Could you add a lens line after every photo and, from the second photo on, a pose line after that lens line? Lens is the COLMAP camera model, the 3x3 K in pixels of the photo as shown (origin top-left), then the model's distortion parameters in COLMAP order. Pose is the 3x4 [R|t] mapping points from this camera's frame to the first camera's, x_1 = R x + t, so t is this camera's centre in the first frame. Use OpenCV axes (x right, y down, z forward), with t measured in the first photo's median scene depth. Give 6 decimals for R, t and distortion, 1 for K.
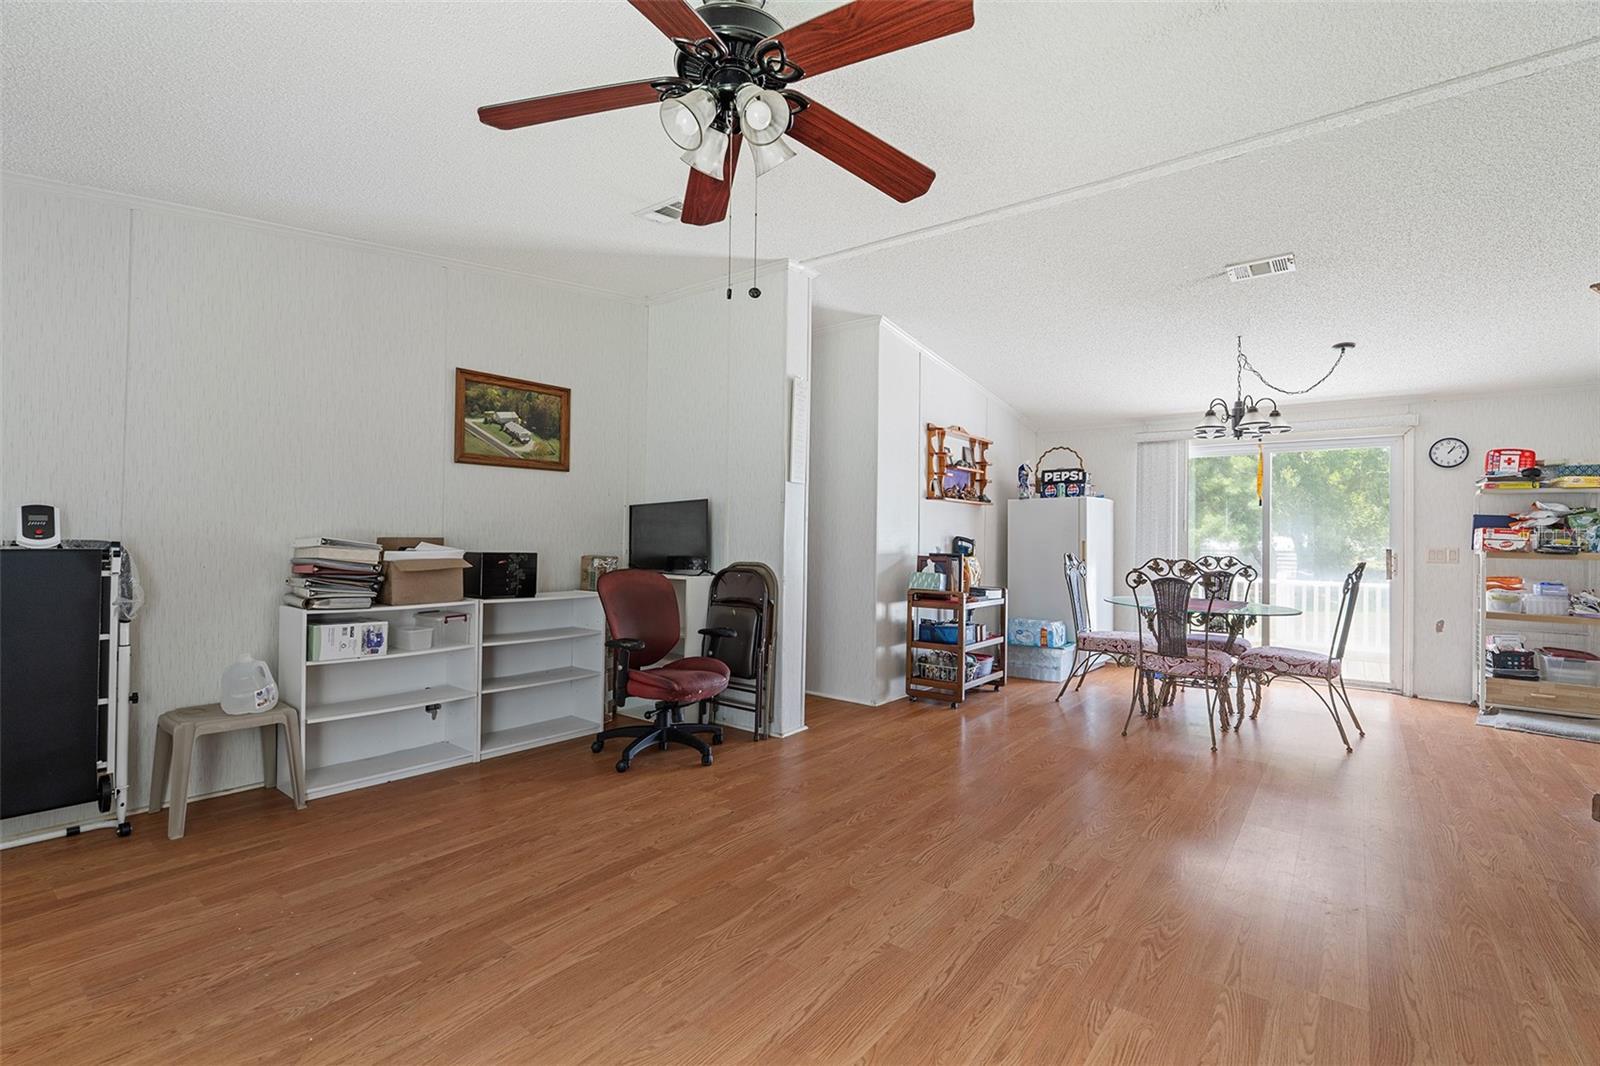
lens RADIAL K [[717.9, 0, 800.0], [0, 717.9, 533.0], [0, 0, 1]] dist [-0.004525, 0.001254]
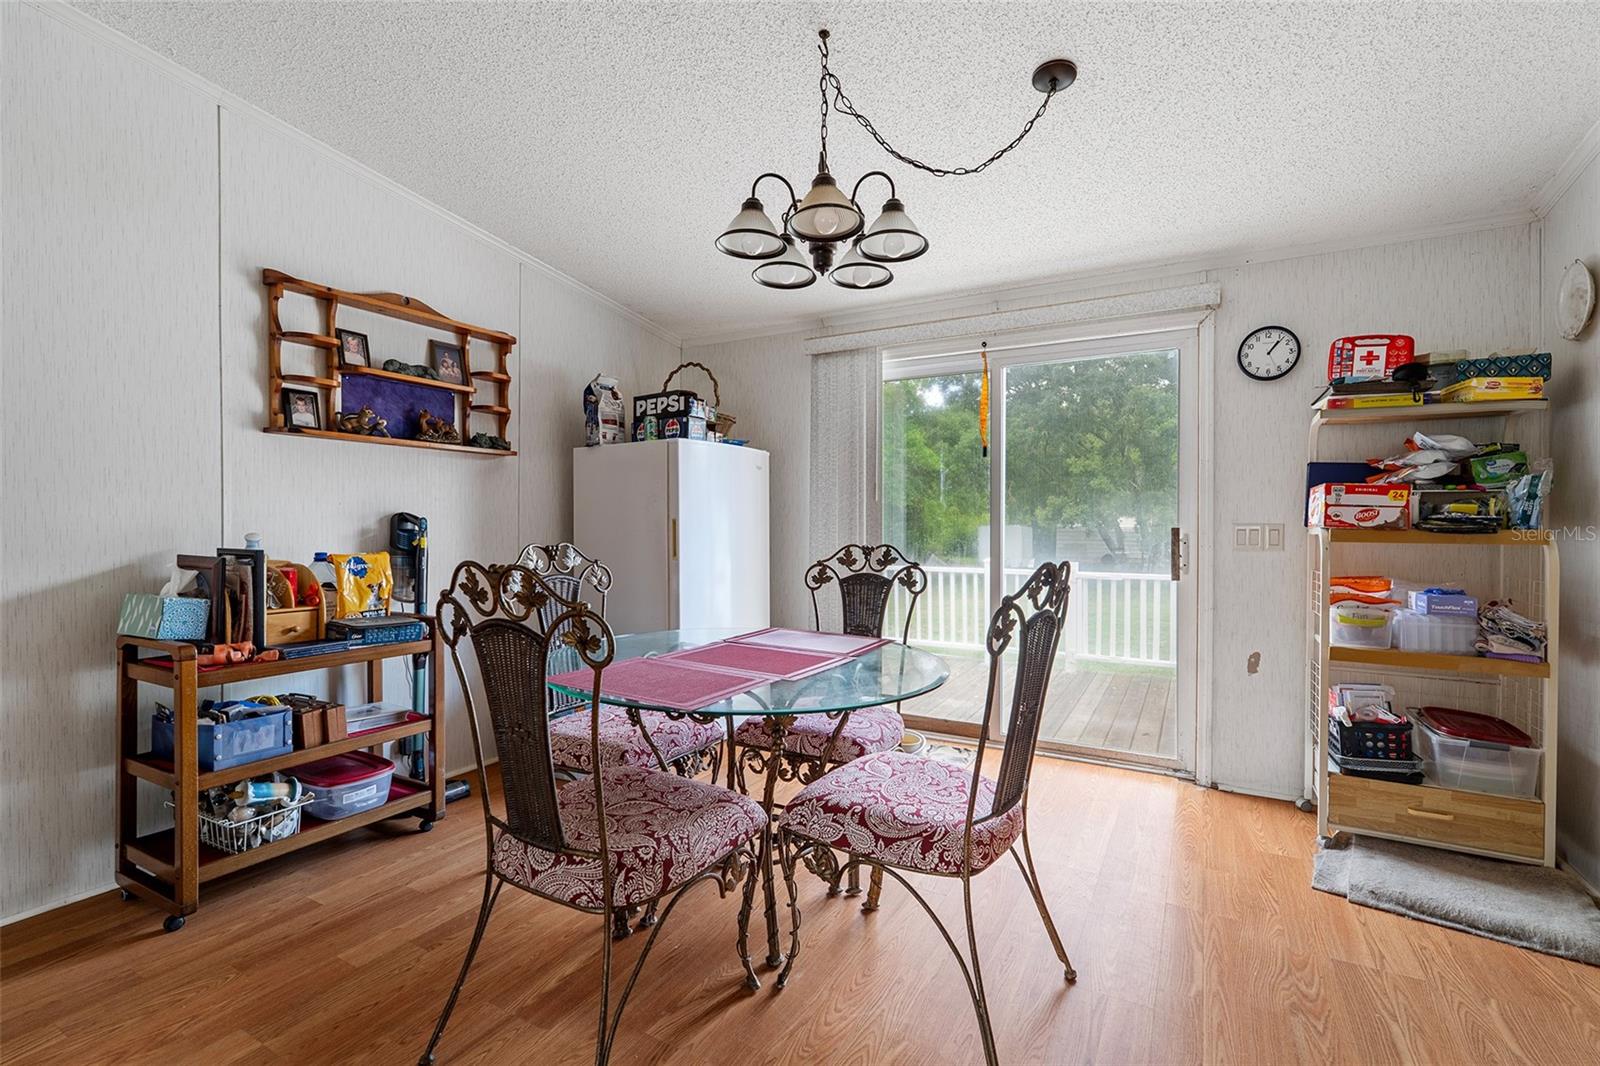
lens RADIAL K [[717.9, 0, 800.0], [0, 717.9, 533.0], [0, 0, 1]] dist [-0.004525, 0.001254]
pose [[0.989434, -0.012614, 0.144432, 0.512068], [0.009763, 0.999744, 0.020431, 0.014266], [-0.144652, -0.018805, 0.989304, 0.551140]]
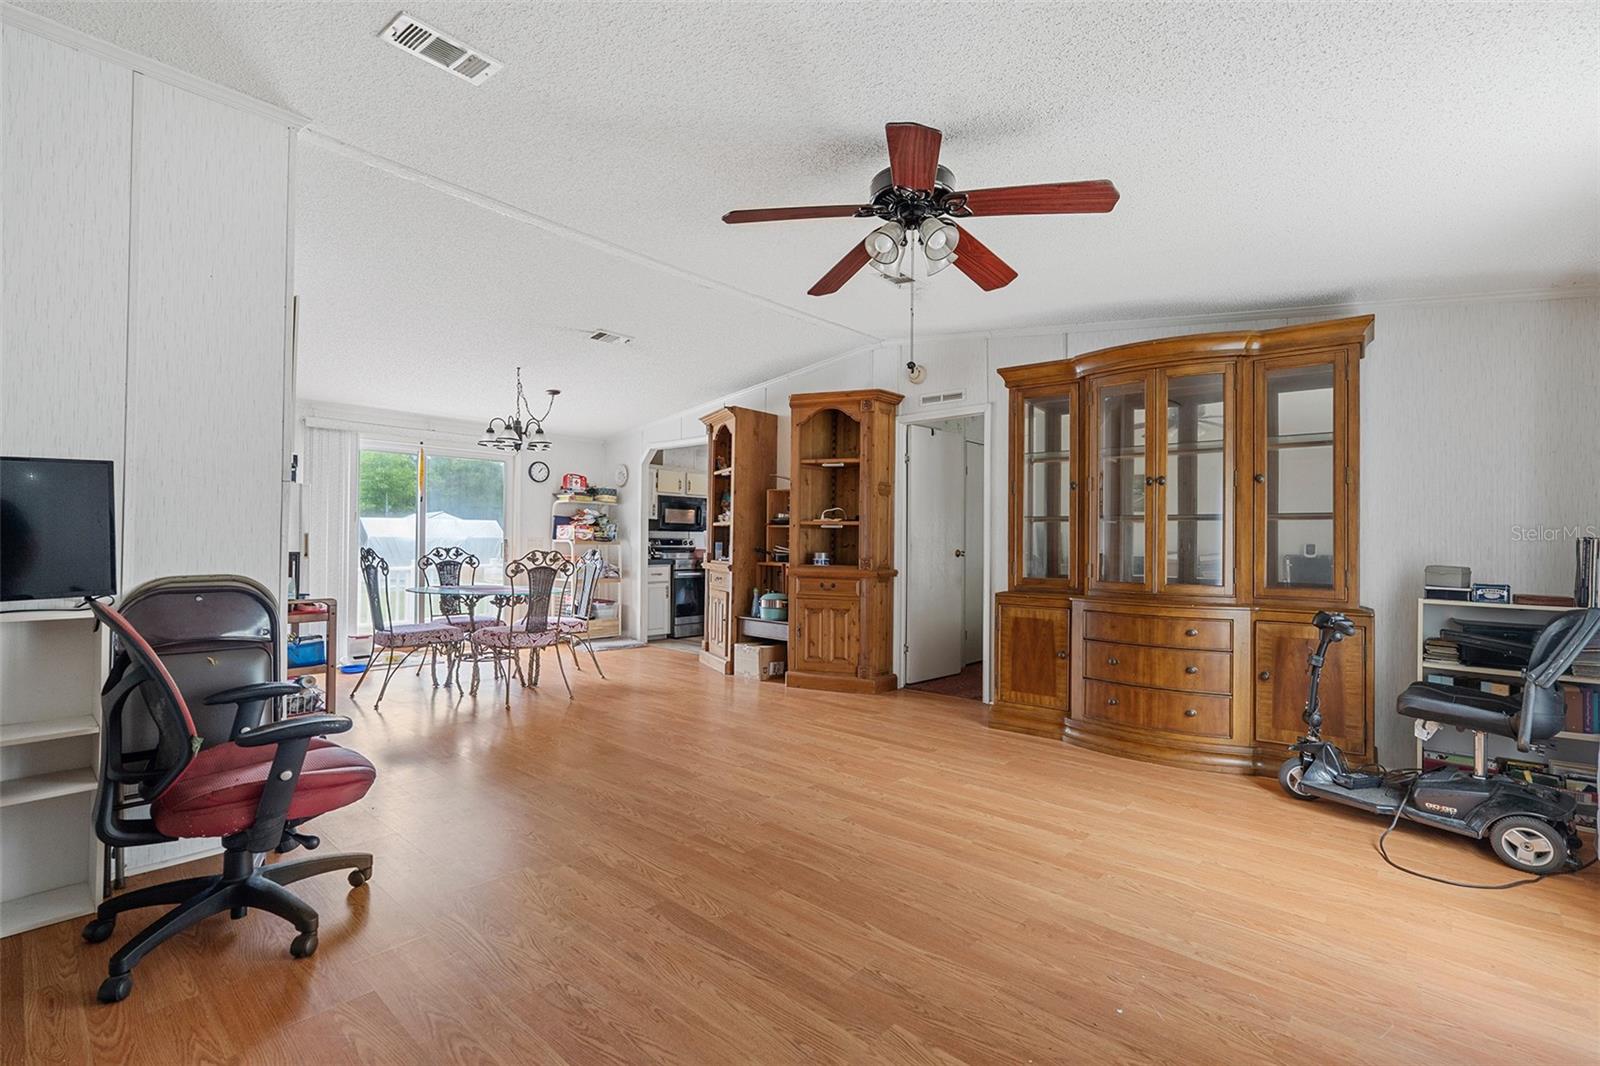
lens RADIAL K [[717.9, 0, 800.0], [0, 717.9, 533.0], [0, 0, 1]] dist [-0.004525, 0.001254]
pose [[0.071337, -0.002199, 0.997450, -0.549746], [-0.018033, 0.999831, 0.003494, -0.004377], [-0.997289, -0.018236, 0.071285, 0.411185]]
